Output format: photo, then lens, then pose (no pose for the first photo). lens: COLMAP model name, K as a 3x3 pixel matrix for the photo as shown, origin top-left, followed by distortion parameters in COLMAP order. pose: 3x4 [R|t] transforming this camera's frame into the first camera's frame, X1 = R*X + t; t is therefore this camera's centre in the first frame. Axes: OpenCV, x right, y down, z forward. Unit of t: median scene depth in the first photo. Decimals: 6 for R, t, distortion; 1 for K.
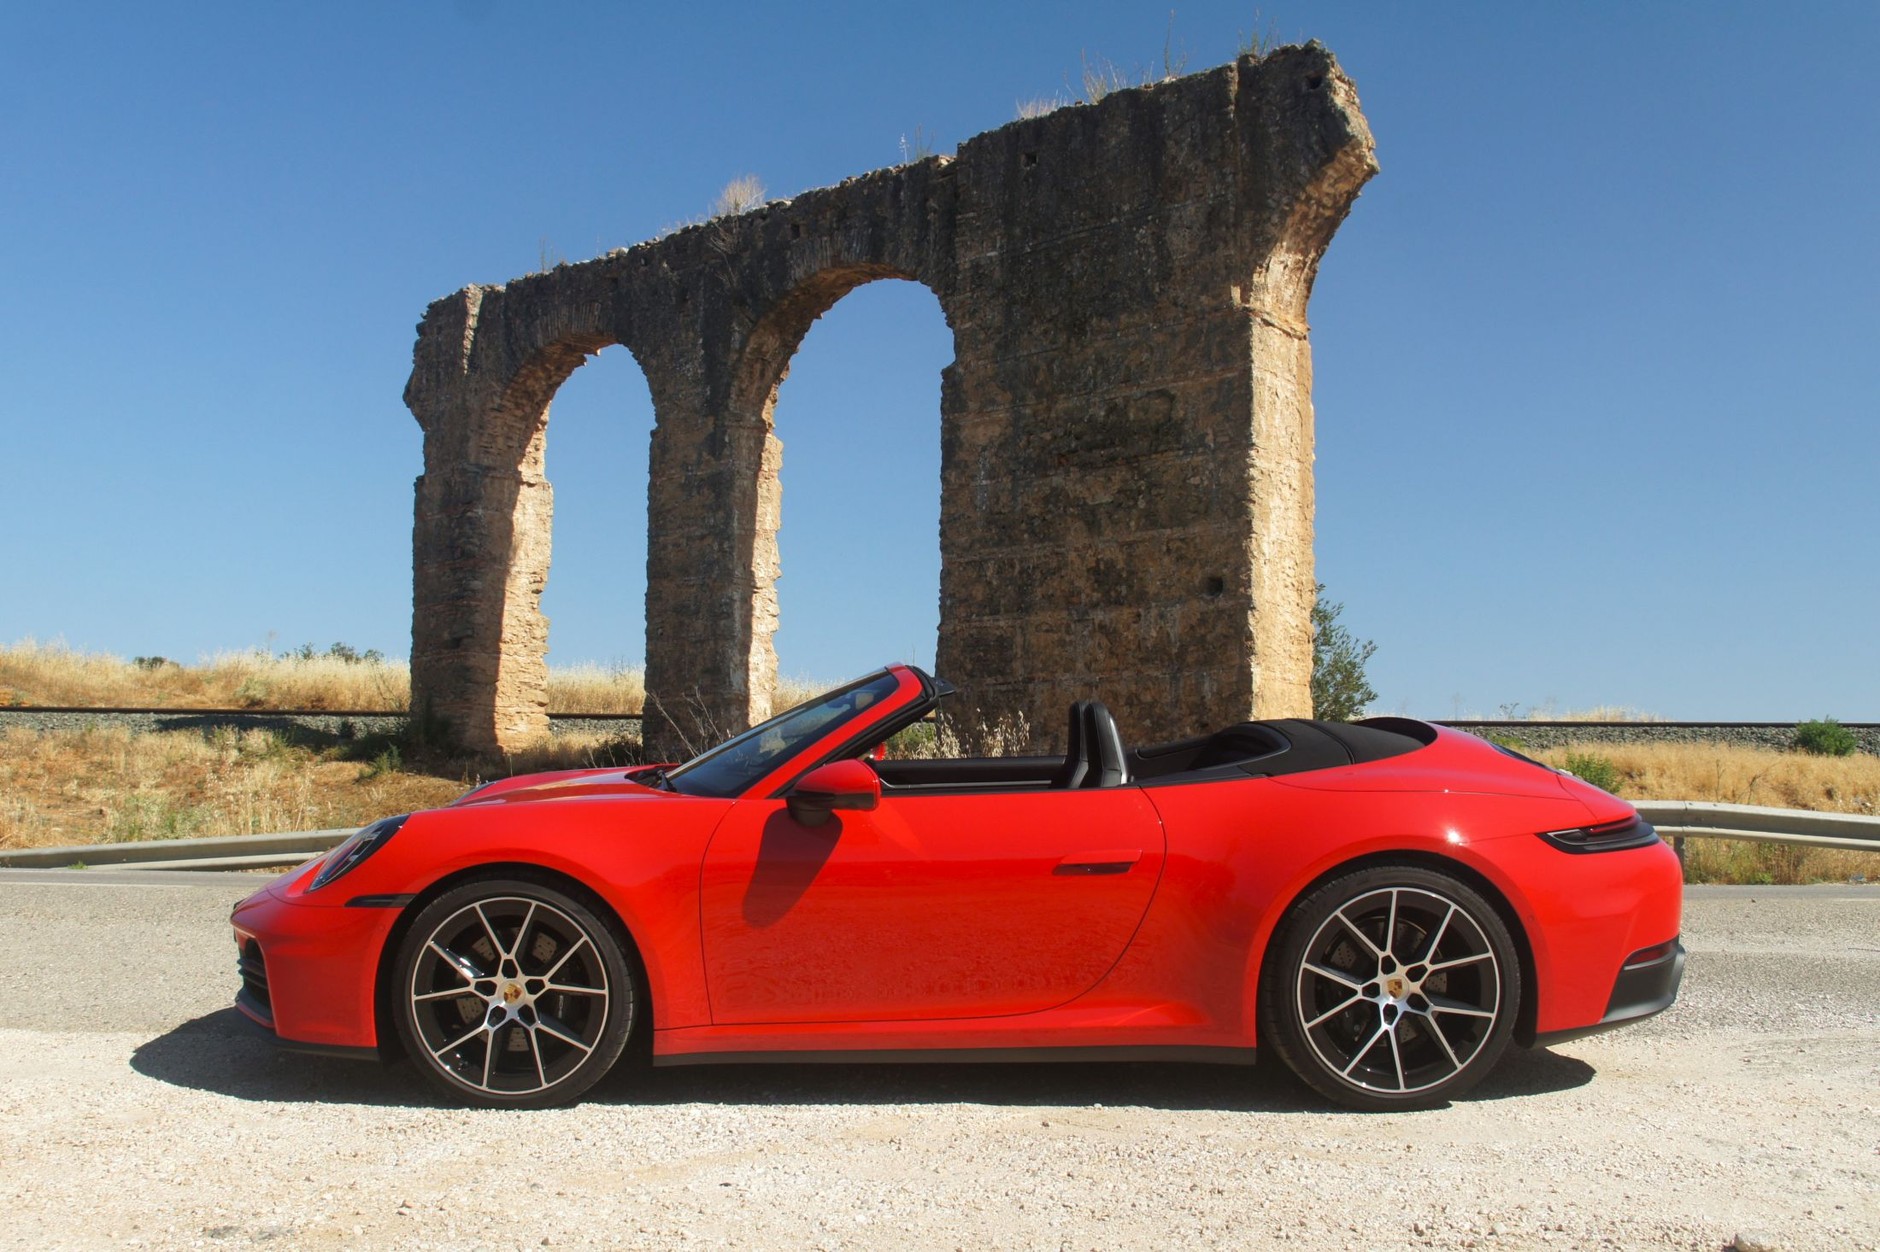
lens RADIAL K [[1794.9, 0, 918.2], [0, 1794.9, 664.6], [0, 0, 1]] dist [-0.154619, 0.175045]
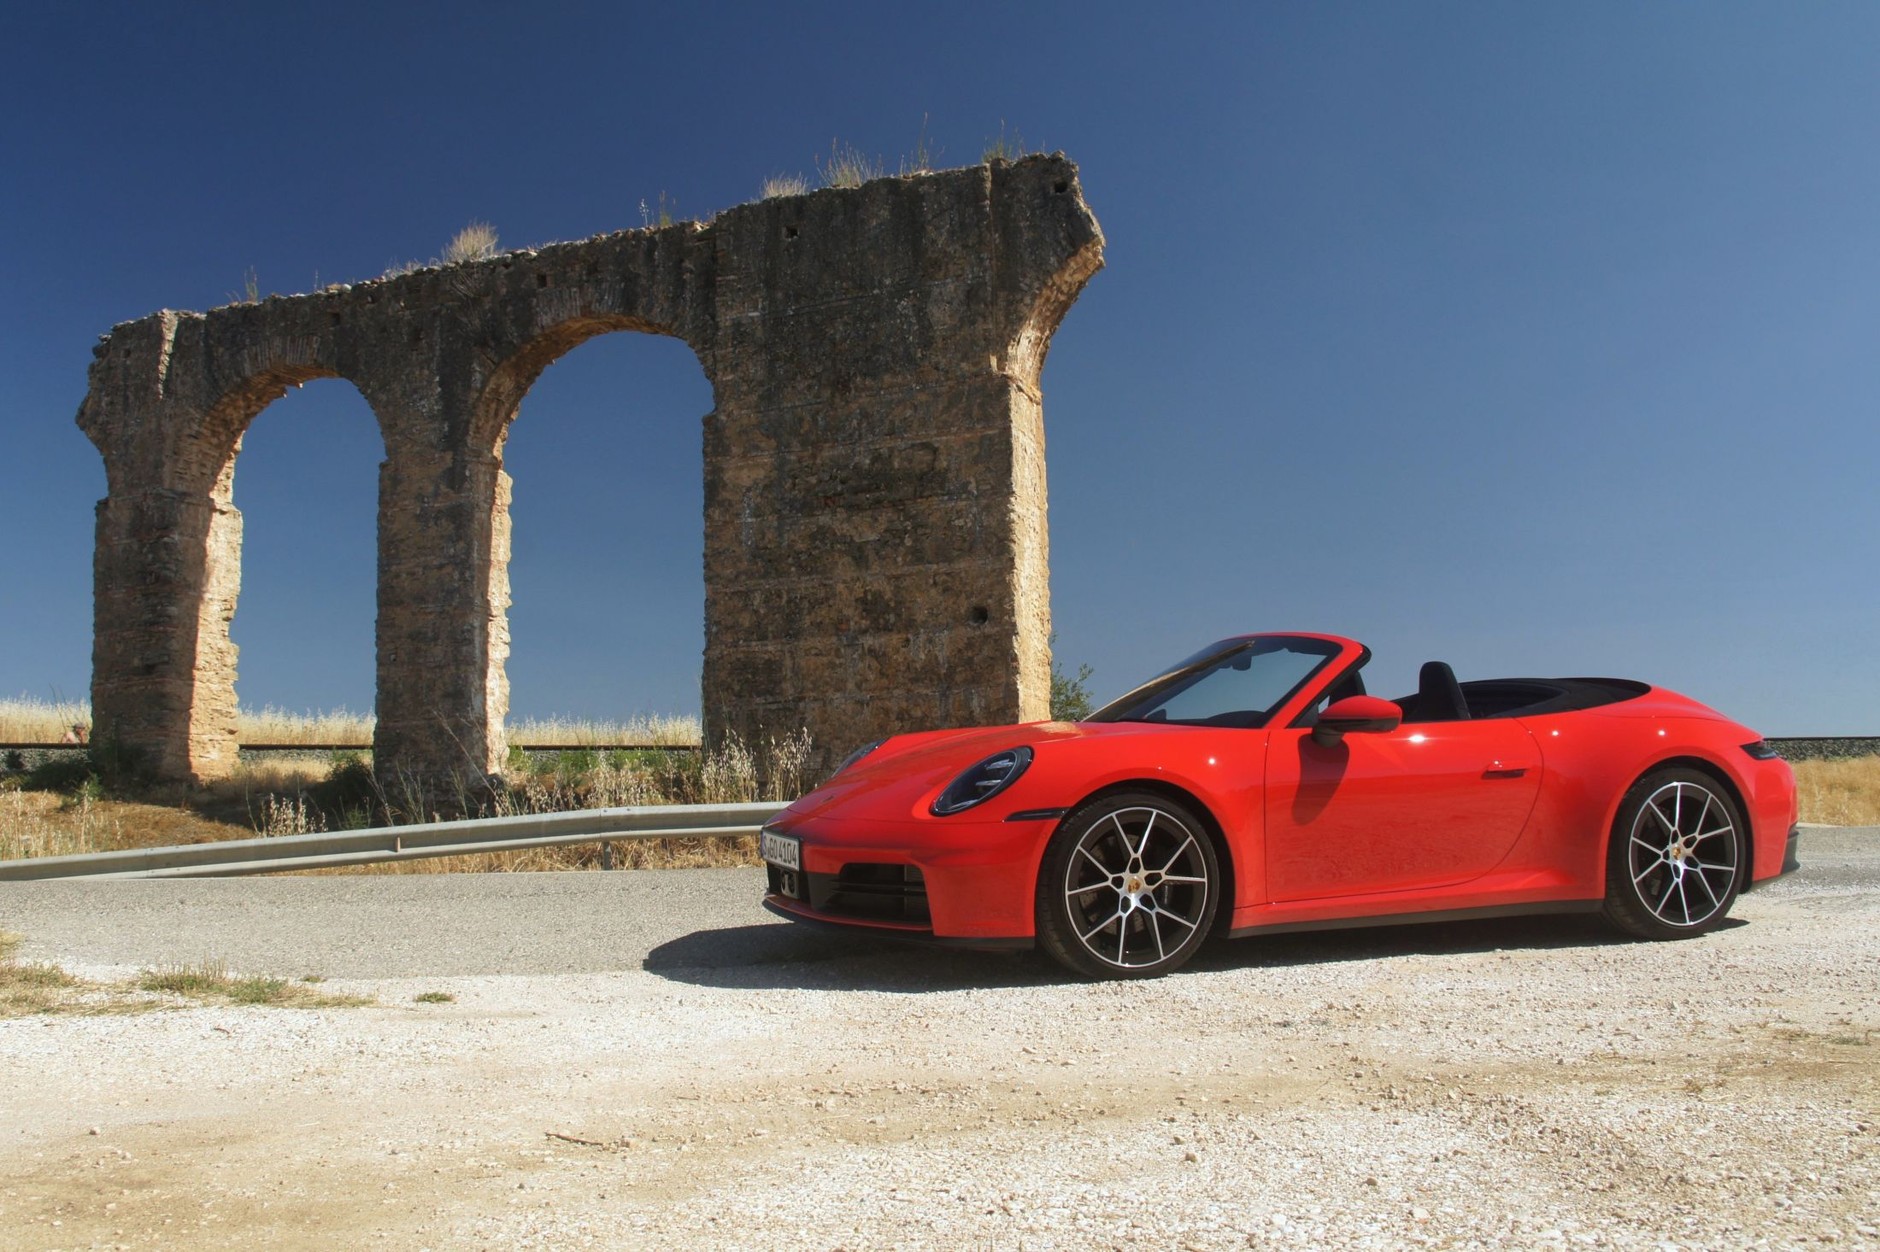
lens RADIAL K [[1716.4, 0, 940.0], [0, 1716.4, 626.0], [0, 0, 1]] dist [-0.156553, 0.131165]
pose [[0.942445, 0.011319, 0.334169, -0.205265], [0.005819, 0.998720, -0.050238, 0.016831], [-0.334310, 0.049291, 0.941173, -0.025275]]
